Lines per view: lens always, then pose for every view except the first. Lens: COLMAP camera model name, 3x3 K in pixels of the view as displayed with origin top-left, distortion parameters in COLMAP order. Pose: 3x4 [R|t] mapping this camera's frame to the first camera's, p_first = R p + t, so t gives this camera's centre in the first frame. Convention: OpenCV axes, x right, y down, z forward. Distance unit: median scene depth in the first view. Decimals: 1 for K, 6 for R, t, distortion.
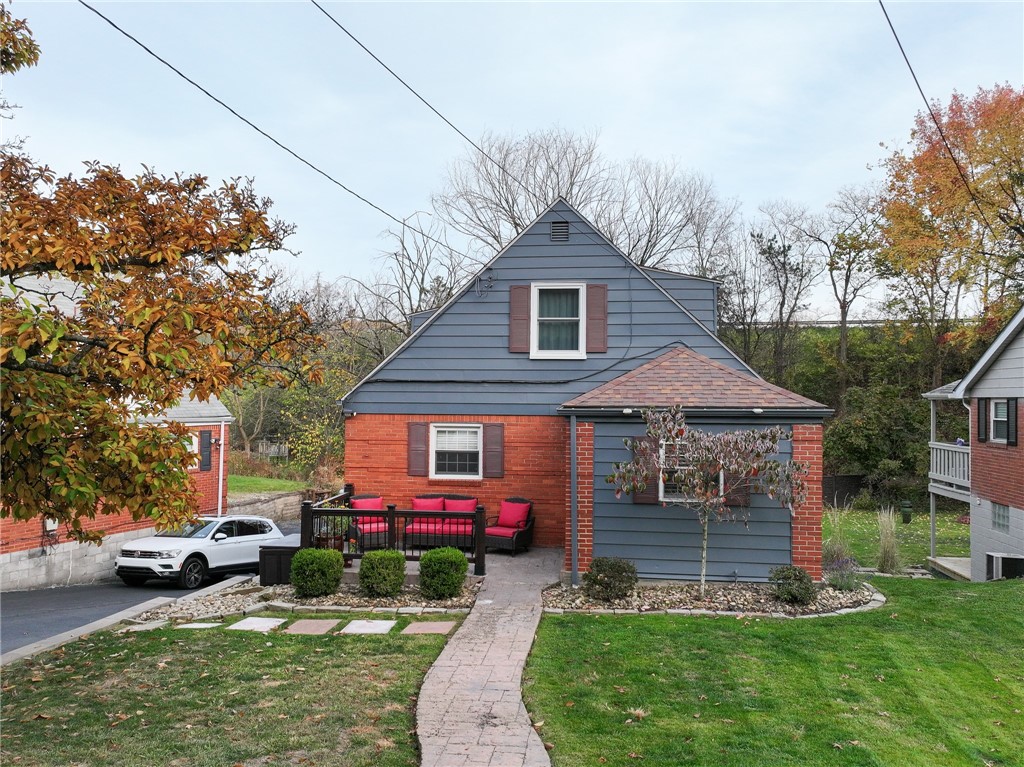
lens RADIAL K [[826.1, 0, 510.9], [0, 826.1, 386.6], [0, 0, 1]] dist [0.001038, 0.011799]
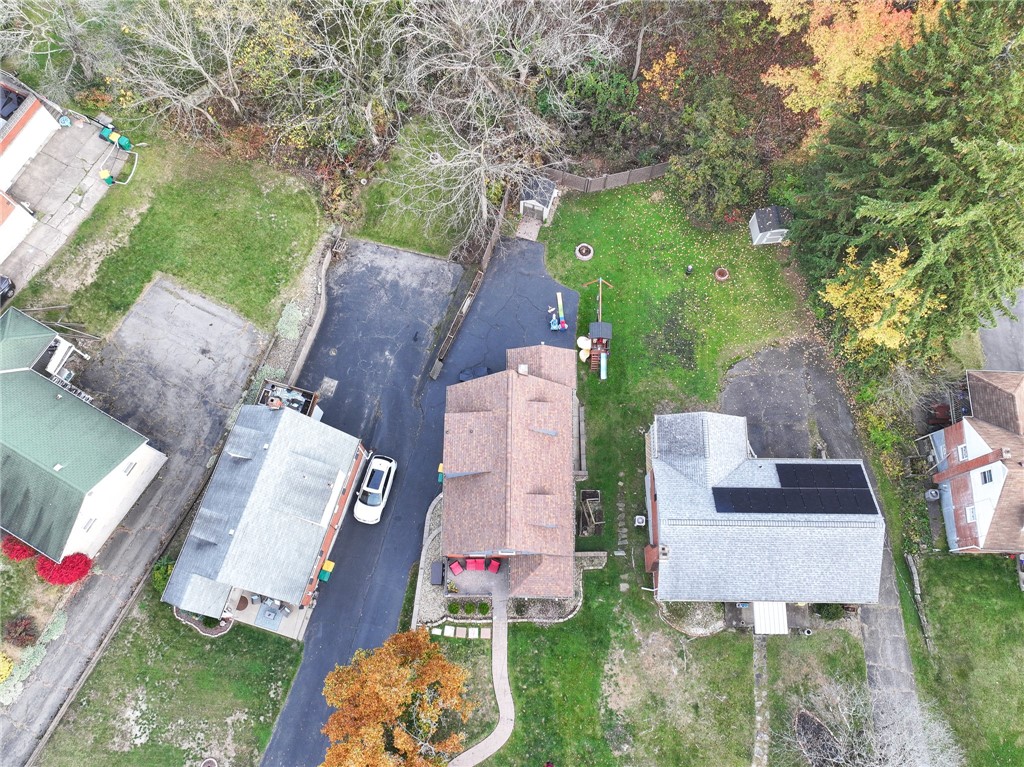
lens RADIAL K [[826.1, 0, 510.9], [0, 826.1, 386.6], [0, 0, 1]] dist [0.001038, 0.011799]
pose [[0.993882, -0.106739, 0.028379, 0.071704], [0.002920, 0.282252, 0.959336, -4.939981], [-0.110408, -0.953384, 0.280837, 1.002530]]
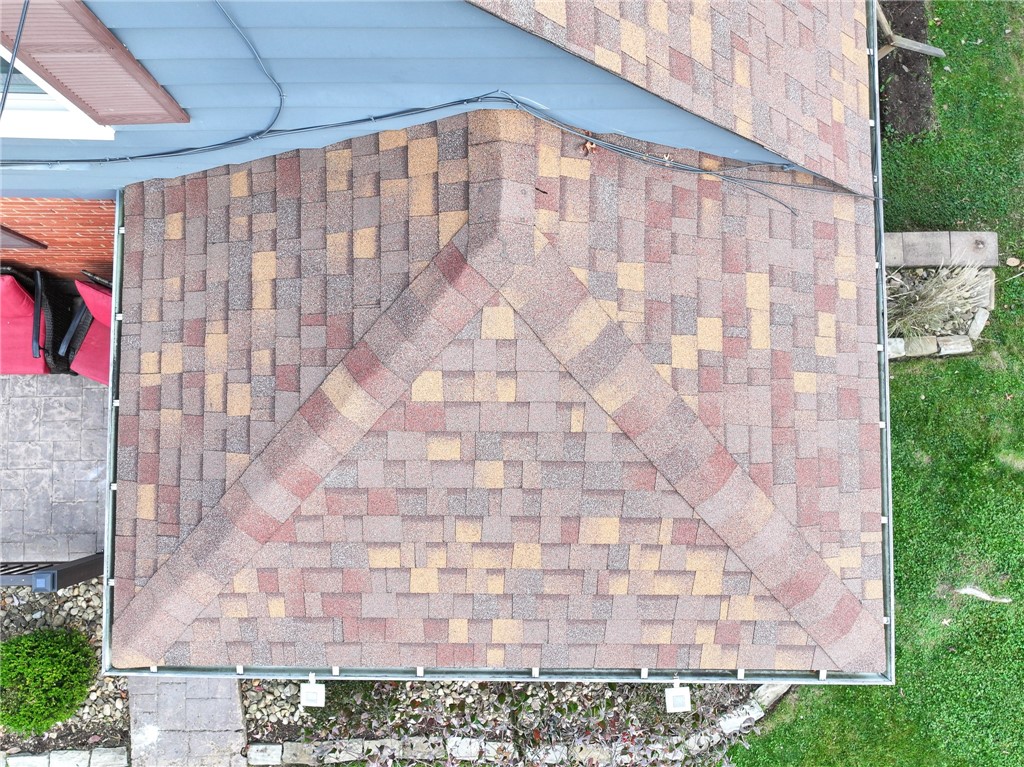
lens RADIAL K [[826.1, 0, 510.9], [0, 826.1, 386.6], [0, 0, 1]] dist [0.001038, 0.011799]
pose [[0.992606, -0.121322, 0.003823, 0.276895], [0.005273, 0.074562, 0.997202, -0.377179], [-0.121267, -0.989809, 0.074650, 1.272216]]
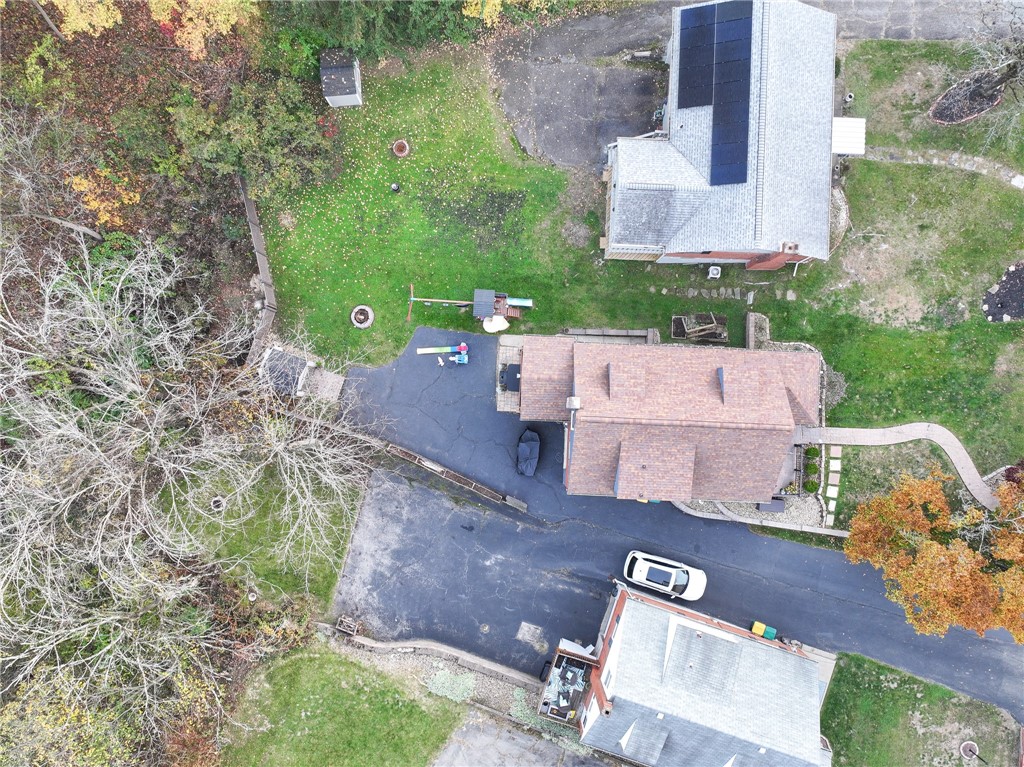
lens RADIAL K [[826.1, 0, 510.9], [0, 826.1, 386.6], [0, 0, 1]] dist [0.001038, 0.011799]
pose [[-0.080796, -0.996623, 0.014677, 0.334936], [-0.009245, 0.015474, 0.999838, -4.237653], [-0.996688, 0.080647, -0.010464, 2.799117]]
